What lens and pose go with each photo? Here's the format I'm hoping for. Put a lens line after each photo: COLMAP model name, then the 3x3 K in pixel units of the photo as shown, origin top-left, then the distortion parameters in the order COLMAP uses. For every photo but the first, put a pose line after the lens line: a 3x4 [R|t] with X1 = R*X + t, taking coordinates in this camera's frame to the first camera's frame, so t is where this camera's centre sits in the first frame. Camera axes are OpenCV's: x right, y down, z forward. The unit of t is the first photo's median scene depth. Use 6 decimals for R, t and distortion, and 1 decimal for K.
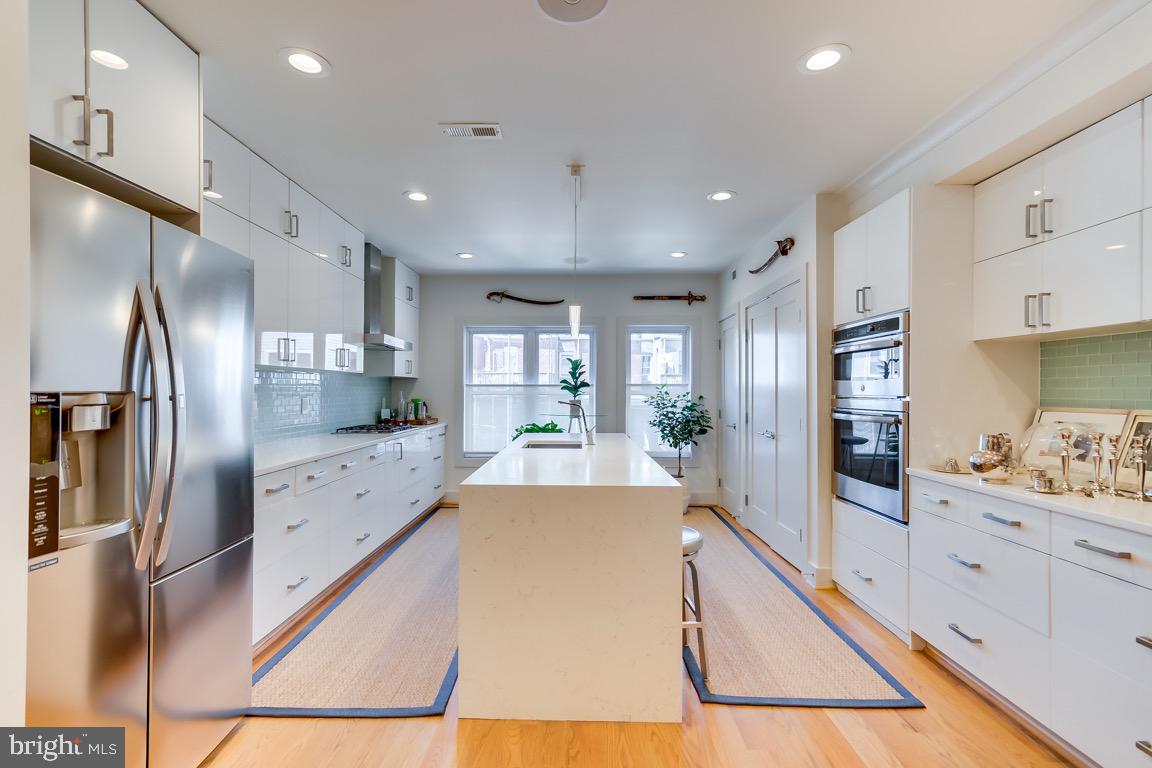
lens RADIAL K [[522.0, 0, 574.3], [0, 522.0, 384.3], [0, 0, 1]] dist [0.001405, 0.002773]
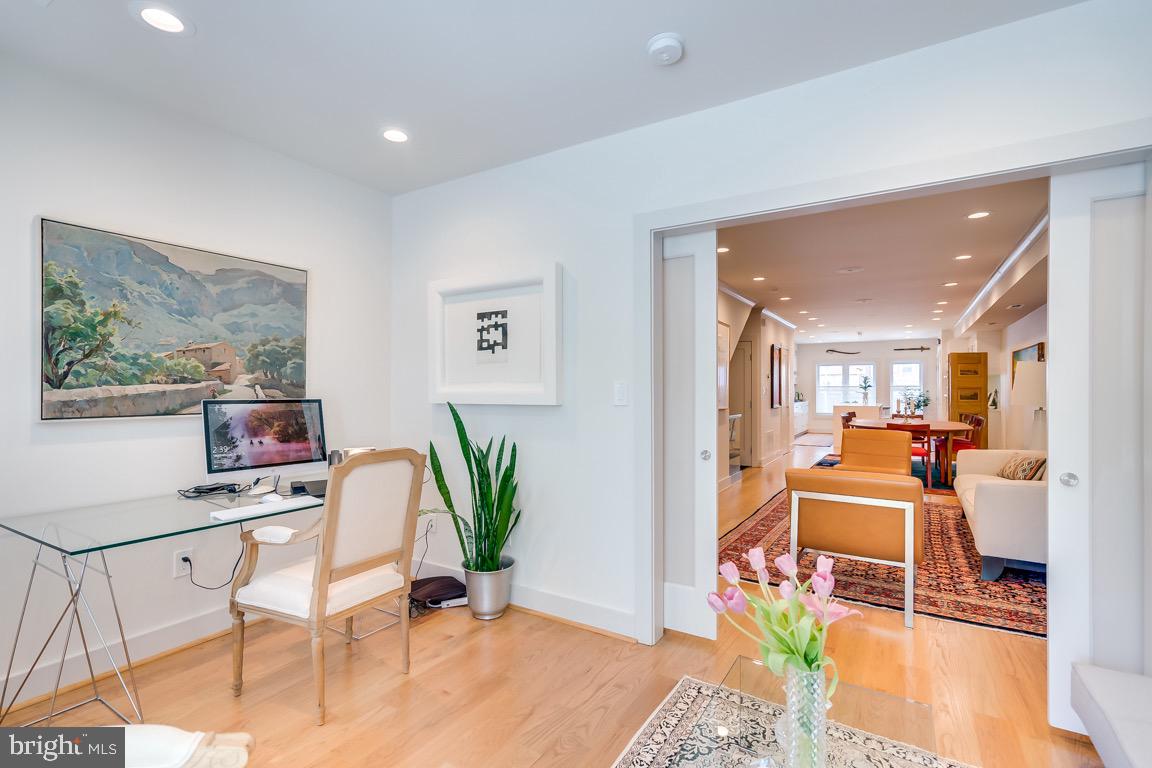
lens RADIAL K [[522.0, 0, 578.6], [0, 522.0, 388.2], [0, 0, 1]] dist [0.001405, 0.002773]
pose [[0.851693, -0.005717, -0.524011, 0.137625], [0.003346, 0.999979, -0.005471, 0.018131], [0.524031, 0.002906, 0.851694, -1.801667]]
